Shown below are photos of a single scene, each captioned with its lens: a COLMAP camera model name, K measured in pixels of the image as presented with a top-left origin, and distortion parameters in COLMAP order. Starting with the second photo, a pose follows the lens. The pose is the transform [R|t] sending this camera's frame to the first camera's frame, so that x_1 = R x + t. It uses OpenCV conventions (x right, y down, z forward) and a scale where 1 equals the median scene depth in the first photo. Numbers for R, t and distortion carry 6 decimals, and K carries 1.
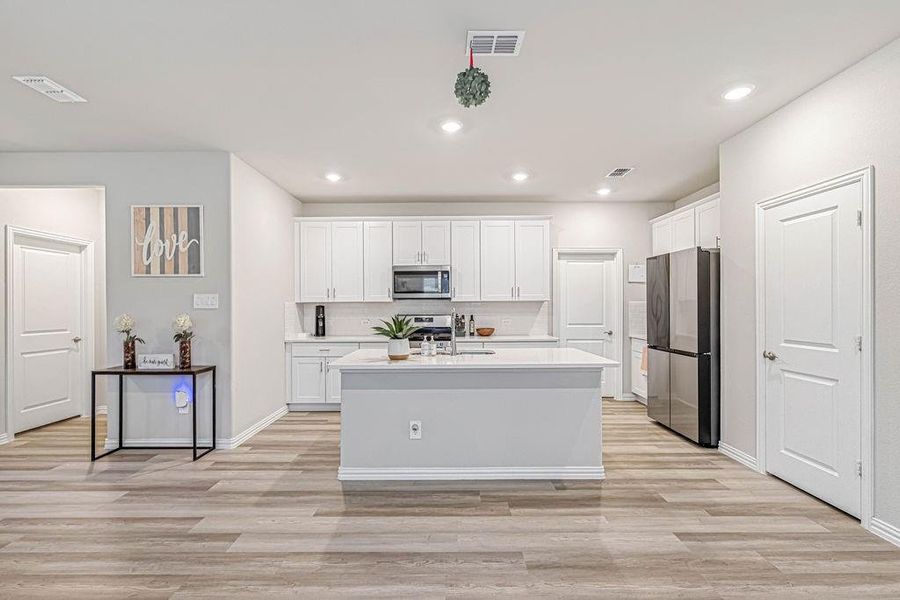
lens RADIAL K [[403.5, 0, 447.3], [0, 403.5, 307.0], [0, 0, 1]] dist [-0.001477, 0.001220]
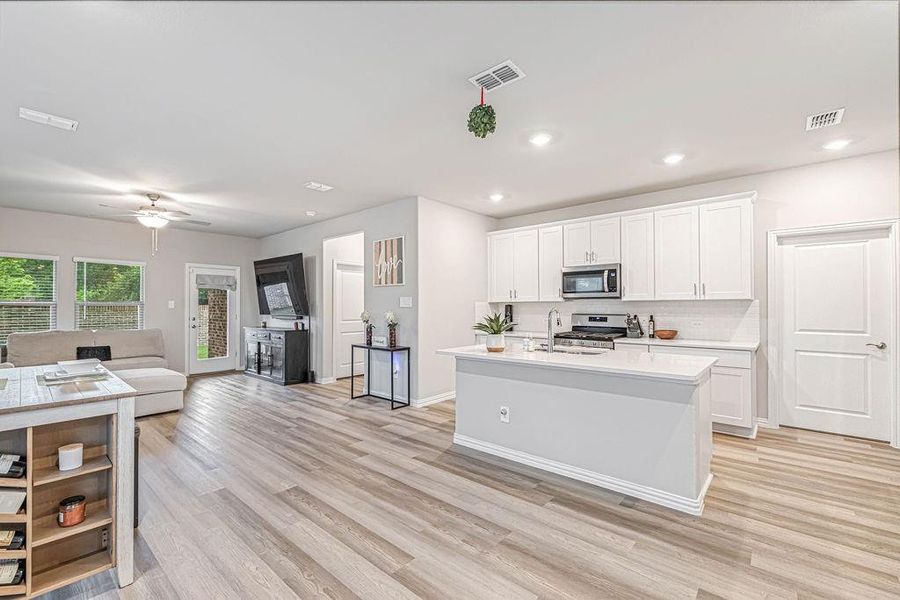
lens RADIAL K [[390.5, 0, 449.0], [0, 390.5, 301.3], [0, 0, 1]] dist [0.002123, -0.001053]
pose [[0.753941, -0.004791, -0.656925, 0.449196], [-0.001292, 0.999961, -0.008775, -0.005043], [0.656941, 0.007465, 0.753905, 0.048983]]
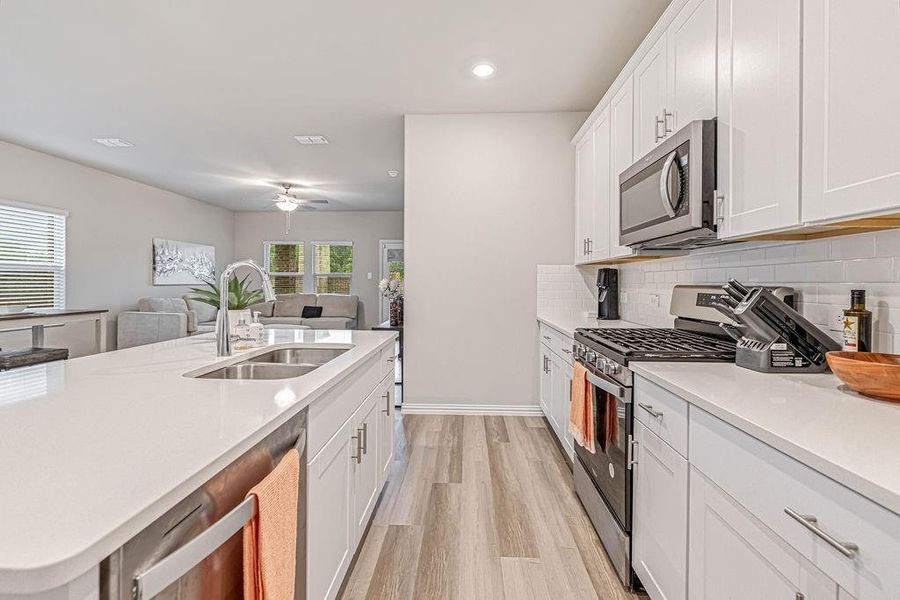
lens RADIAL K [[390.5, 0, 453.3], [0, 390.5, 284.3], [0, 0, 1]] dist [0.002123, -0.001053]
pose [[-0.040109, 0.005991, -0.999177, 0.447682], [-0.008008, 0.999948, 0.006317, 0.028014], [0.999163, 0.008254, -0.040059, 1.206991]]
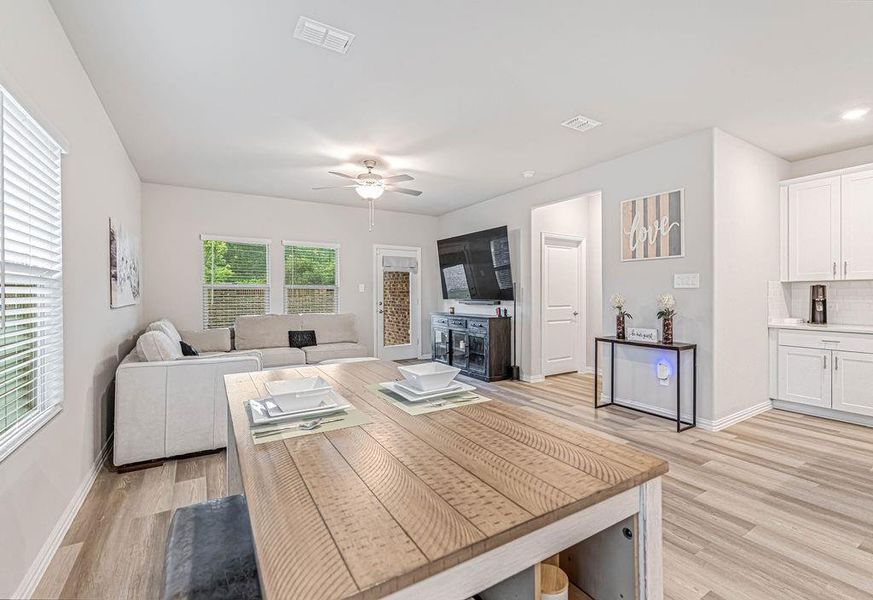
lens RADIAL K [[392.3, 0, 446.9], [0, 392.3, 295.3], [0, 0, 1]] dist [-0.003380, 0.002143]
pose [[0.538078, 0.006585, -0.842869, -0.086926], [0.000316, 0.999968, 0.008014, 0.014664], [0.842895, -0.004579, 0.538059, -0.054951]]
